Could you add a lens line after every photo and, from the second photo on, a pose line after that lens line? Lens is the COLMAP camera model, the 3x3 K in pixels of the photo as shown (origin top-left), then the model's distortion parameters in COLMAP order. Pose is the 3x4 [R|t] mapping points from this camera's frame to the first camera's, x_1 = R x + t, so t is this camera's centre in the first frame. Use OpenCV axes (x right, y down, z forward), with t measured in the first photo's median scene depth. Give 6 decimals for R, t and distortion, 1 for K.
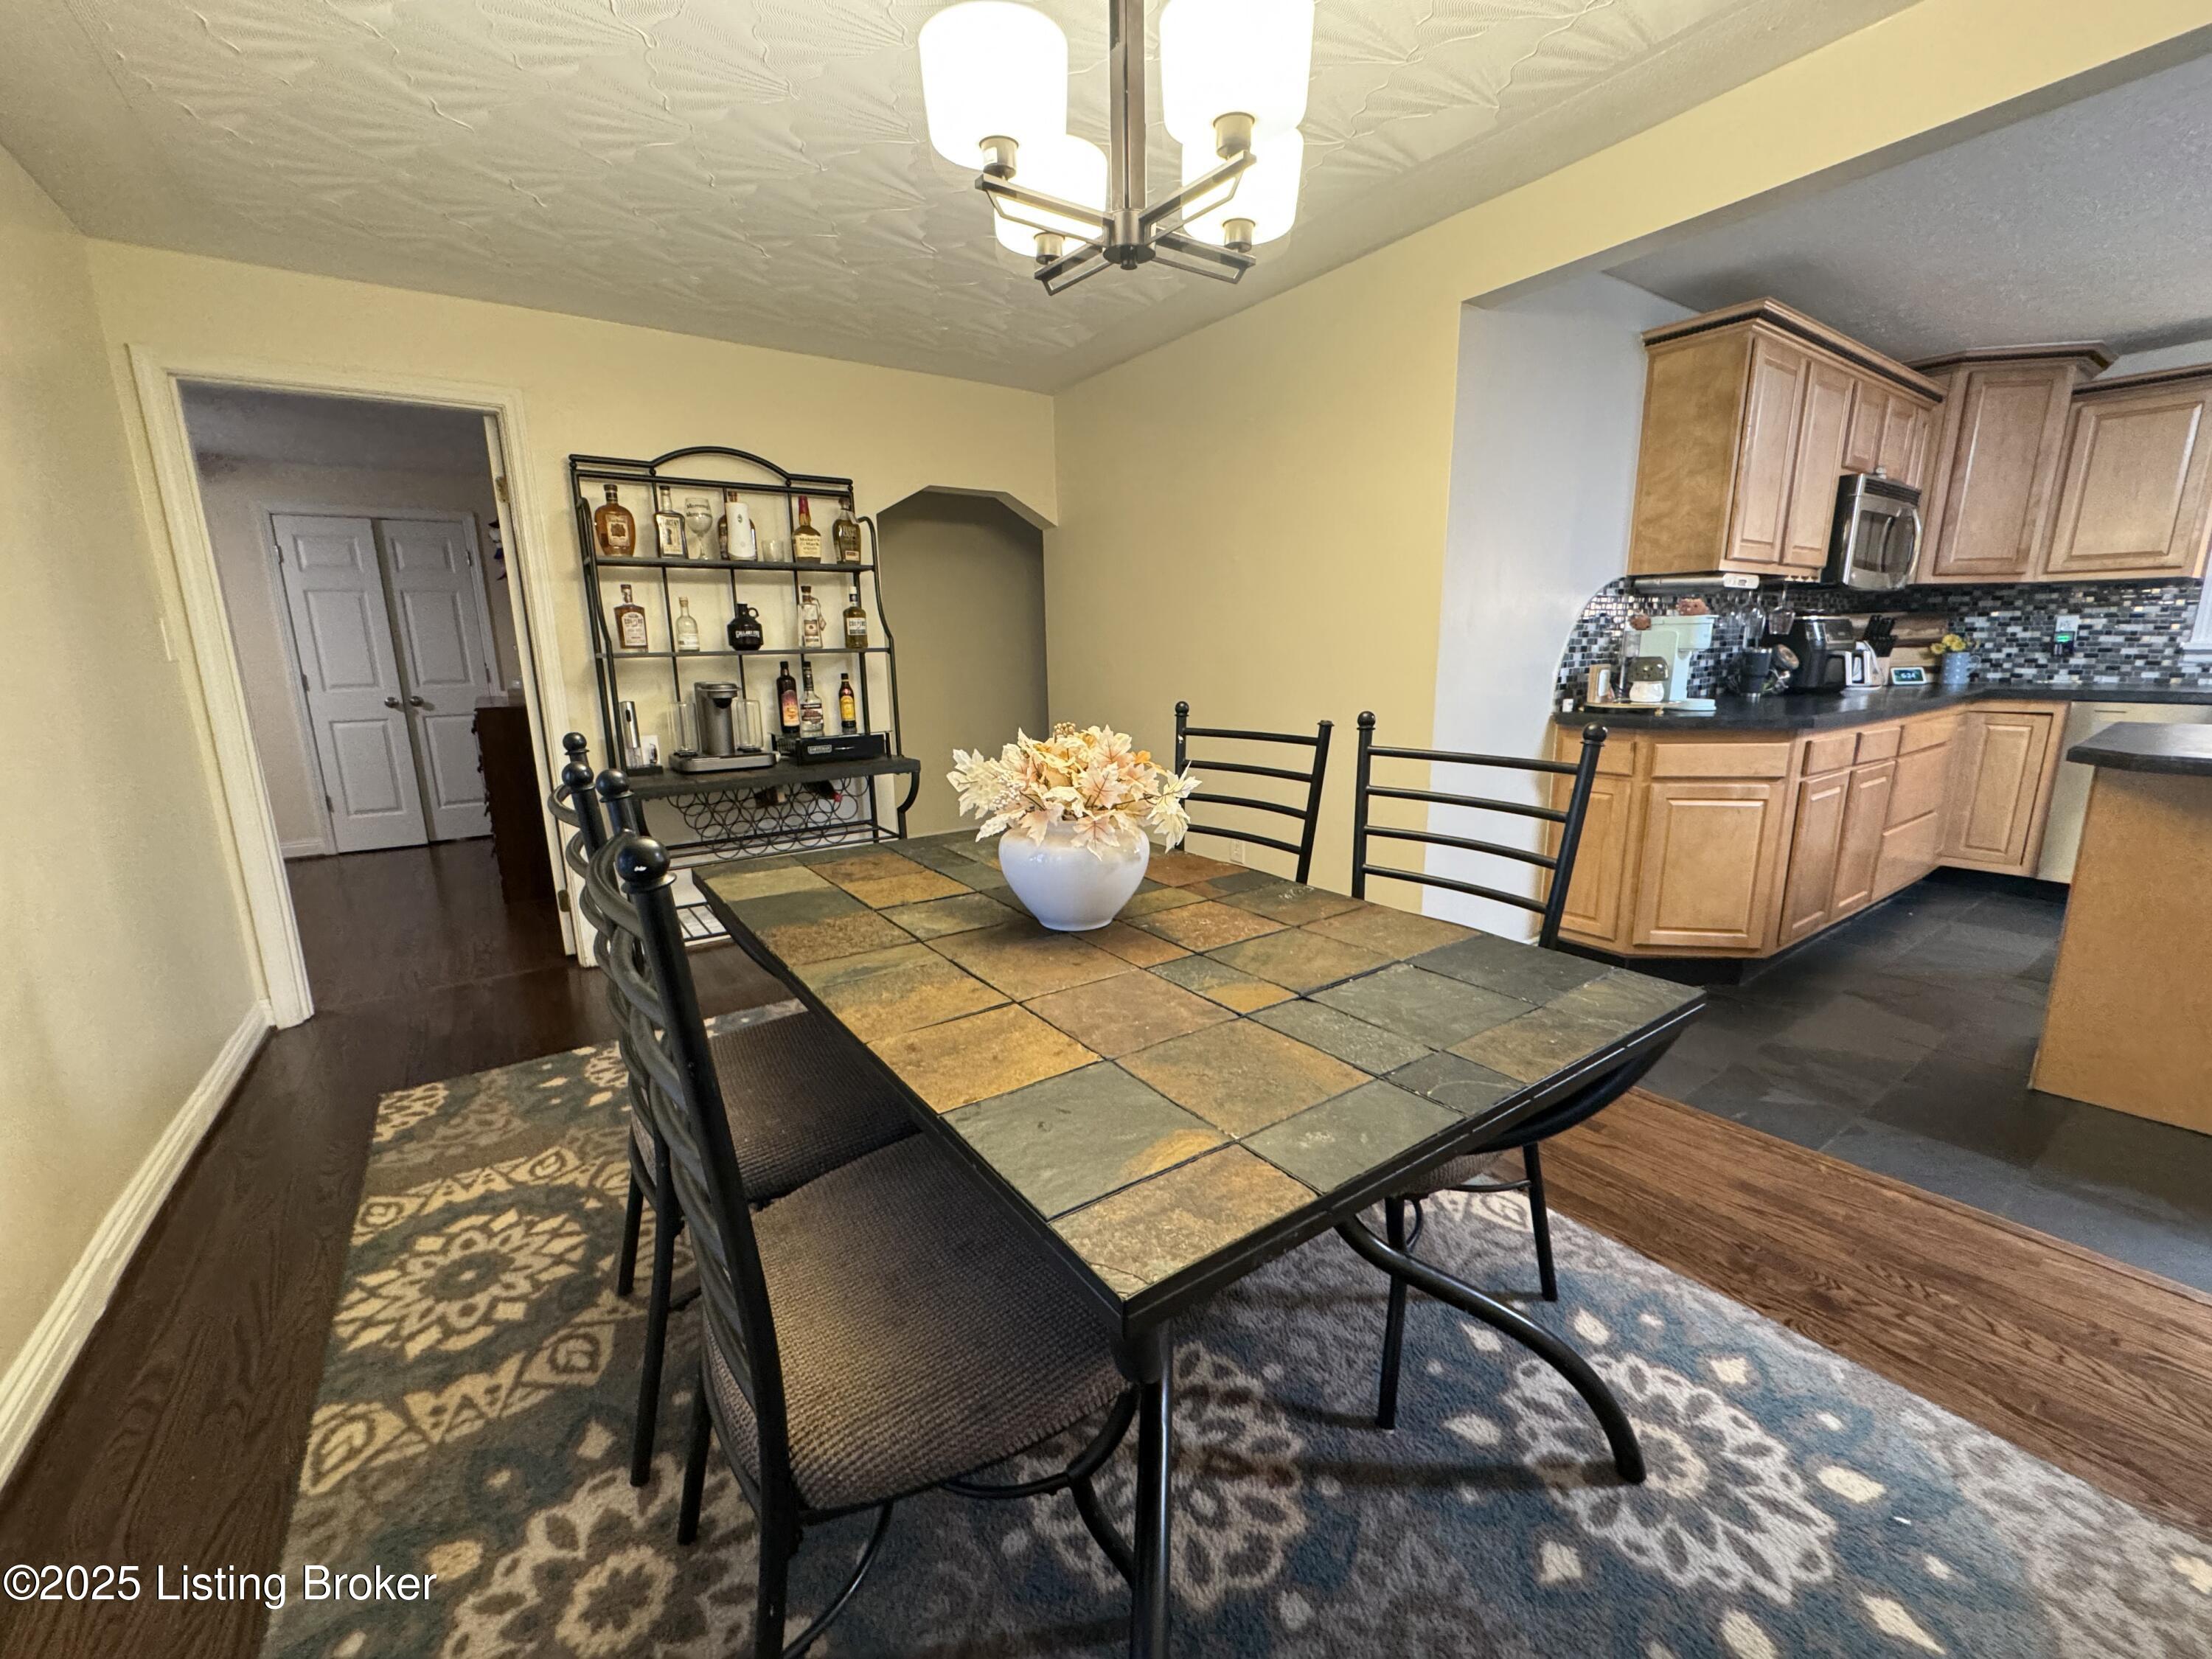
lens RADIAL K [[880.3, 0, 1104.2], [0, 880.3, 827.7], [0, 0, 1]] dist [-0.004253, 0.000665]
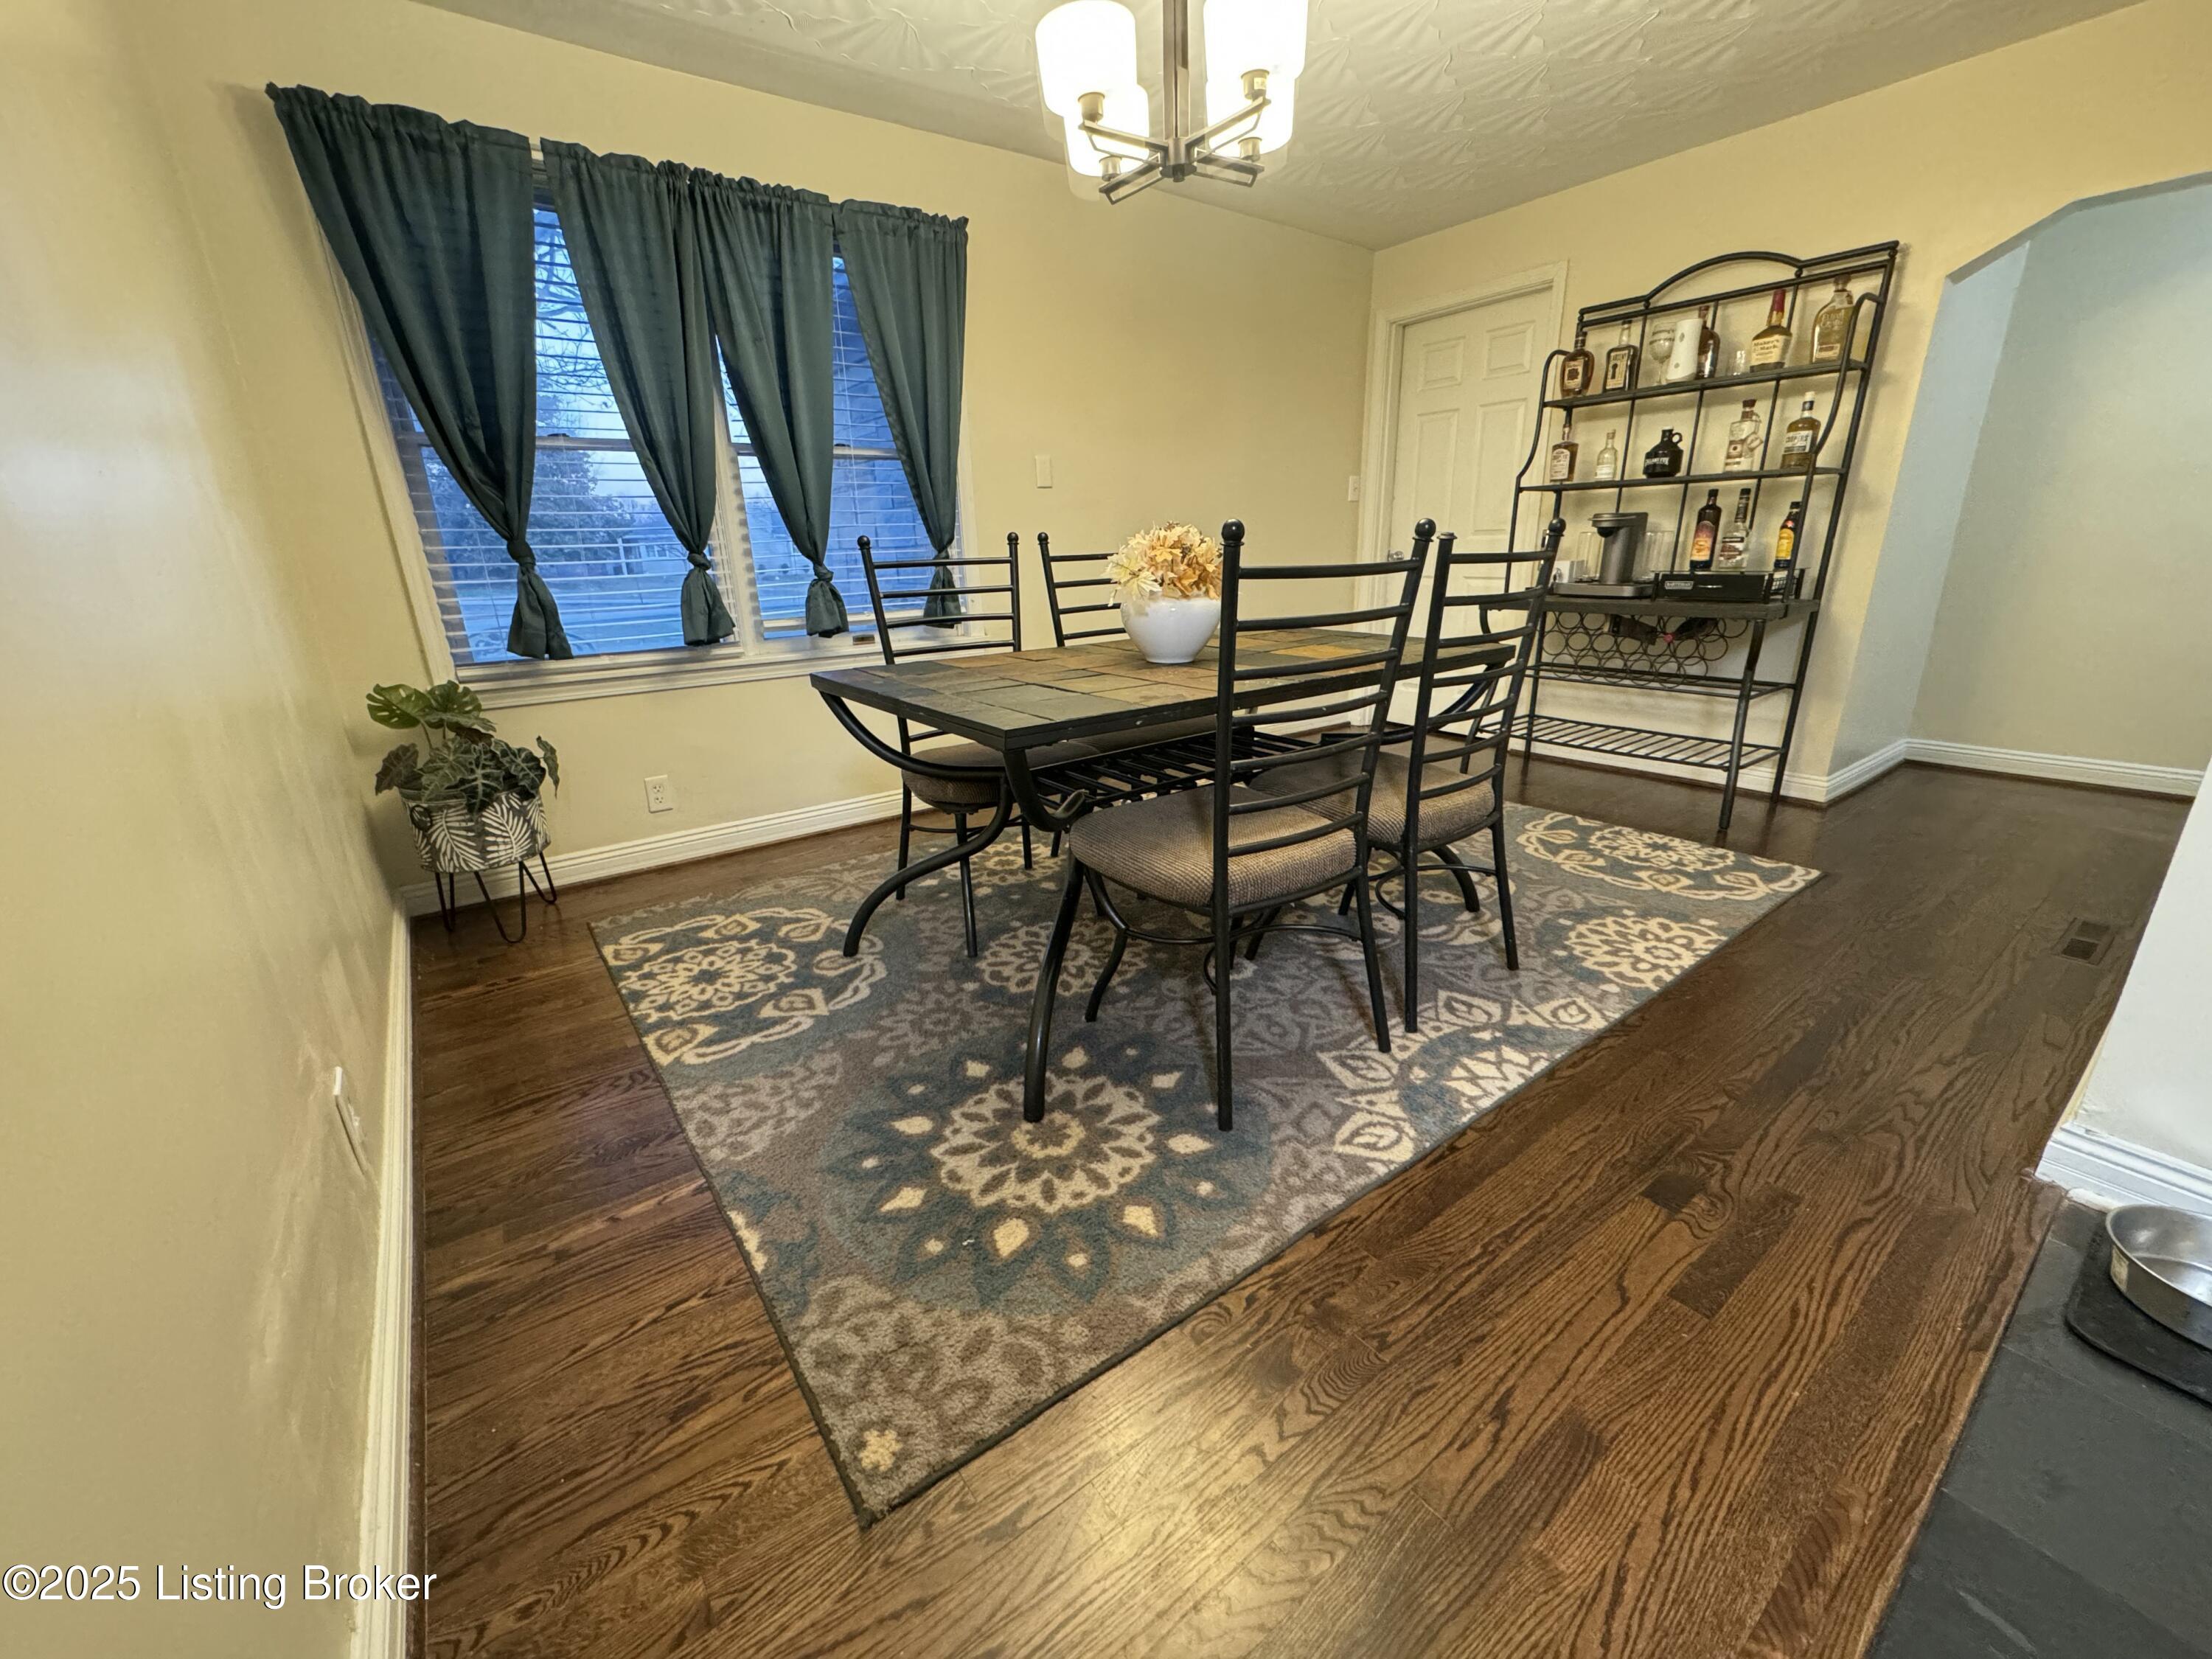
lens RADIAL K [[880.3, 0, 1104.7], [0, 880.3, 827.4], [0, 0, 1]] dist [-0.004253, 0.000665]
pose [[0.034642, 0.326529, -0.944552, 0.568980], [-0.175763, 0.932379, 0.315874, -0.031854], [0.983823, 0.155075, 0.089691, 0.308620]]
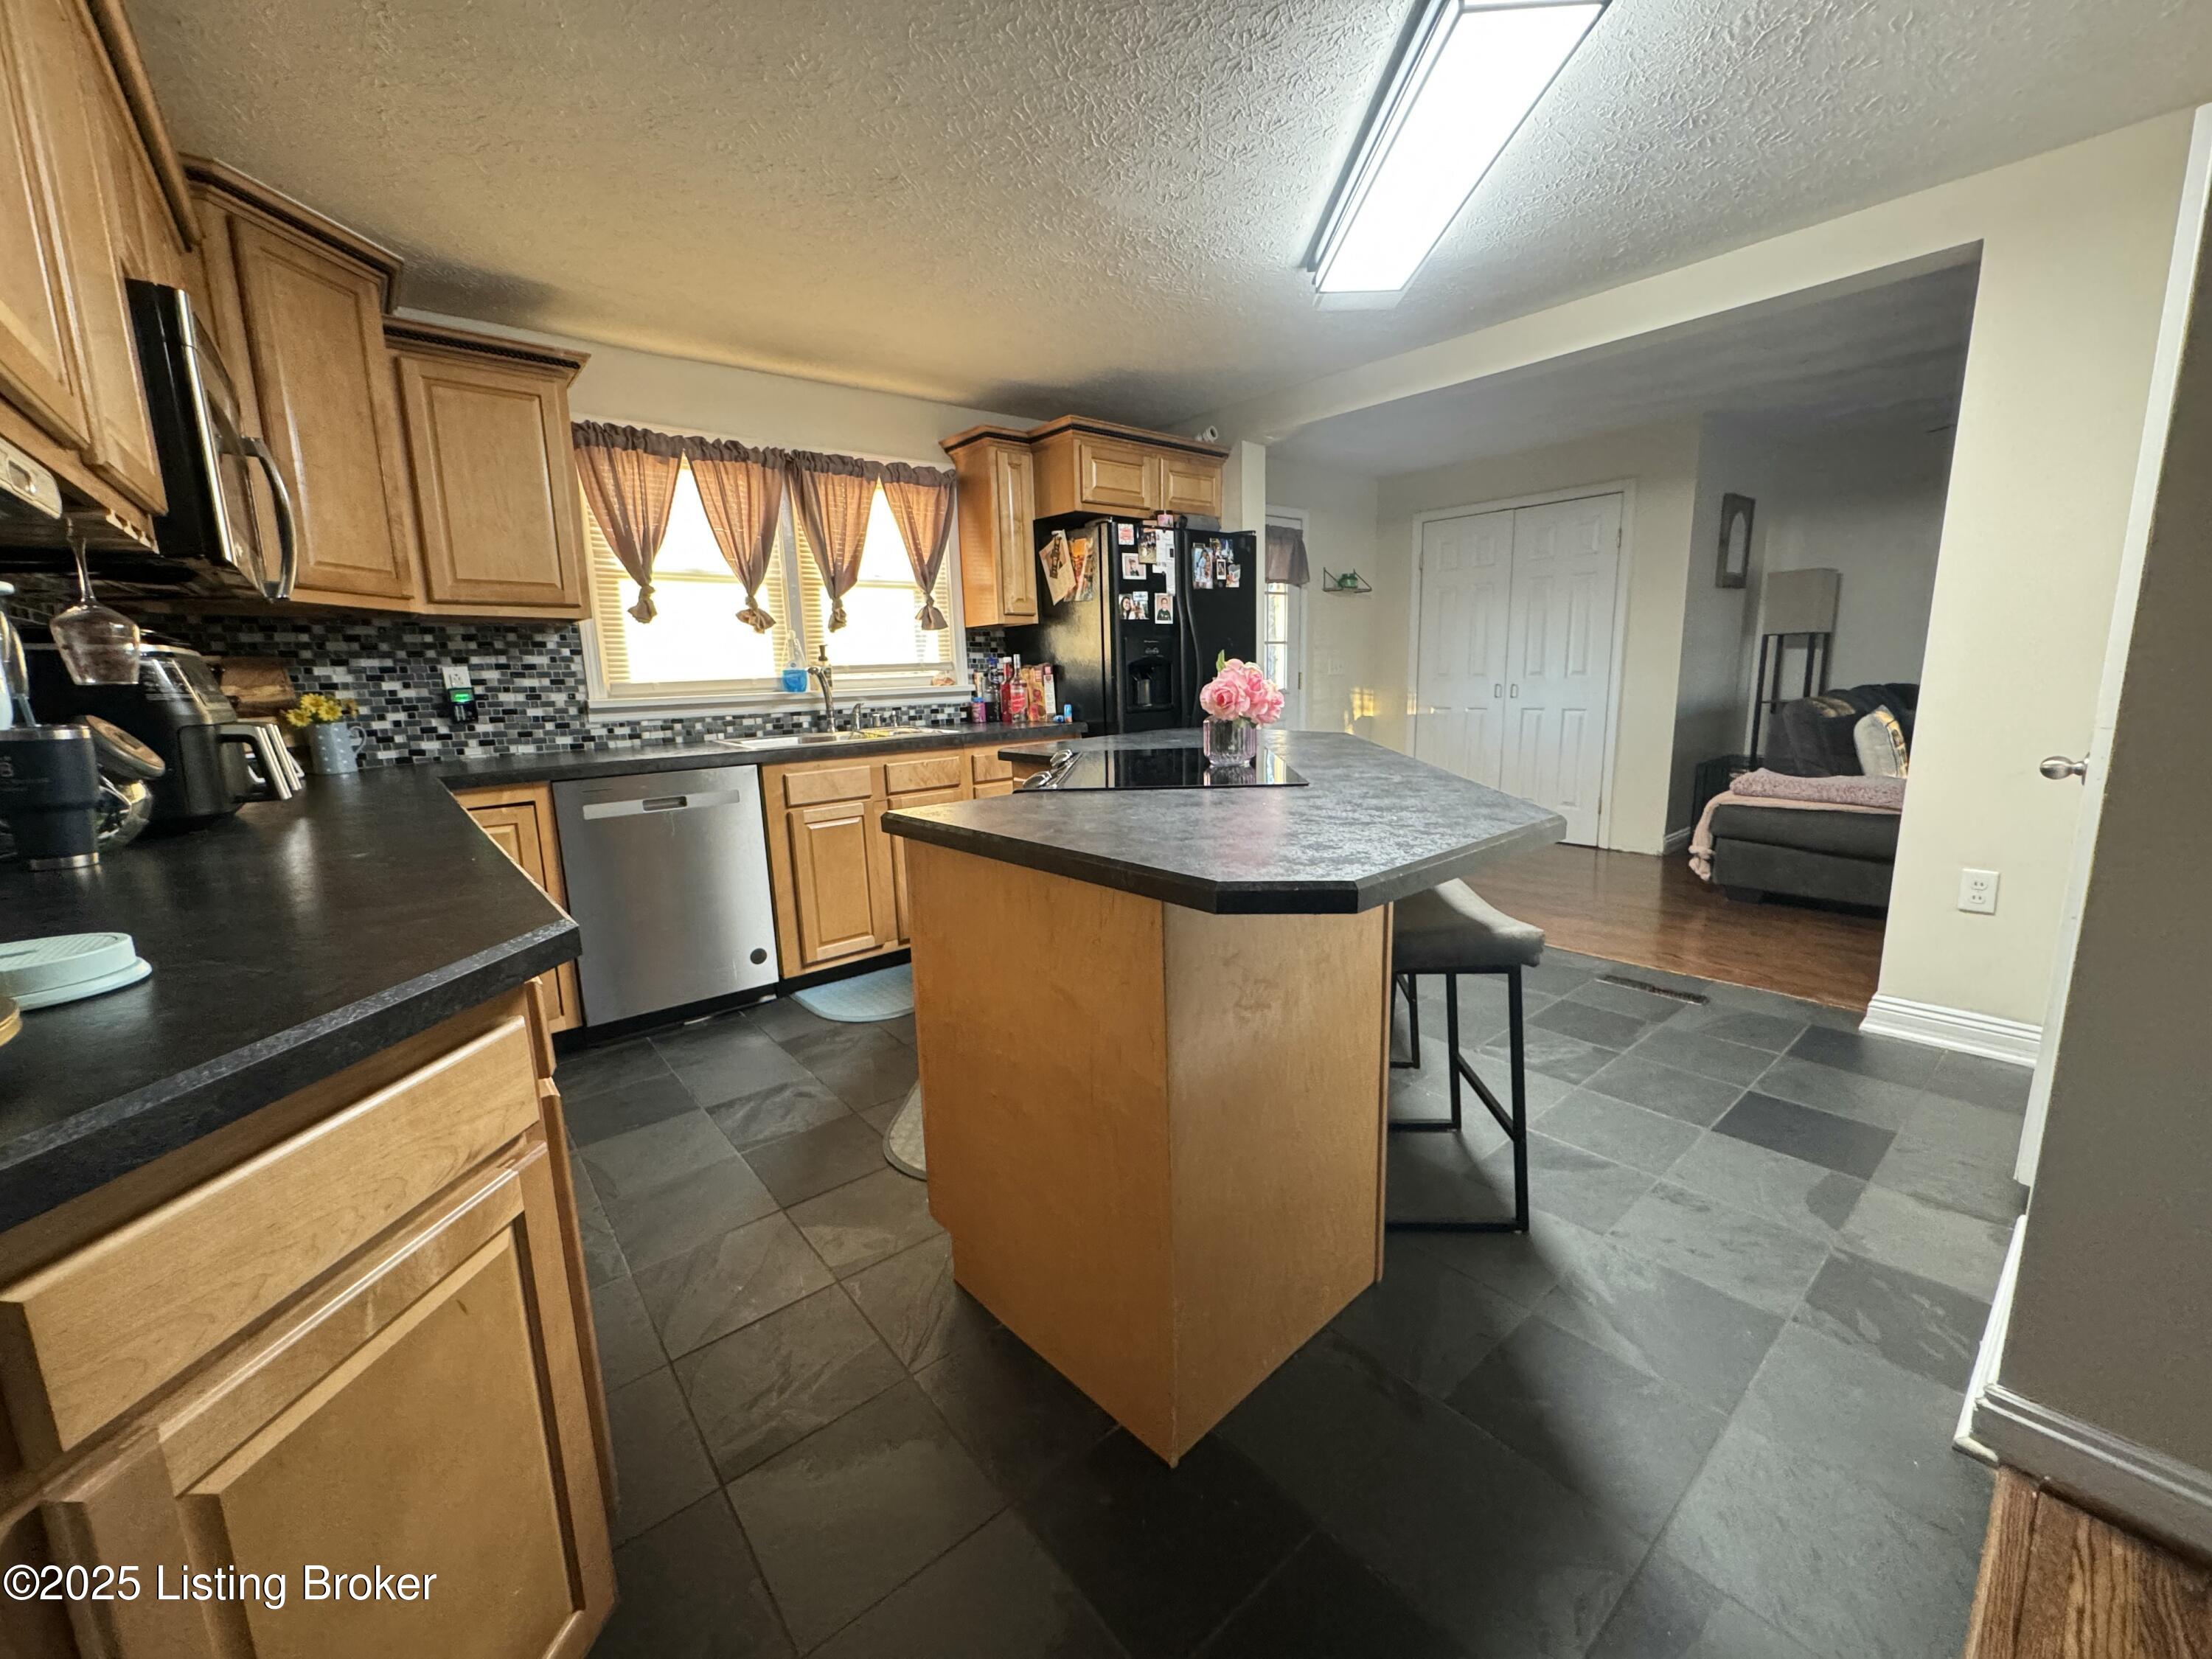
lens RADIAL K [[880.3, 0, 1099.6], [0, 880.3, 828.1], [0, 0, 1]] dist [-0.004253, 0.000665]
pose [[-0.085278, -0.151961, 0.984701, 0.349860], [0.233882, 0.957633, 0.168039, -0.120247], [-0.968518, 0.244634, -0.046124, 0.593015]]
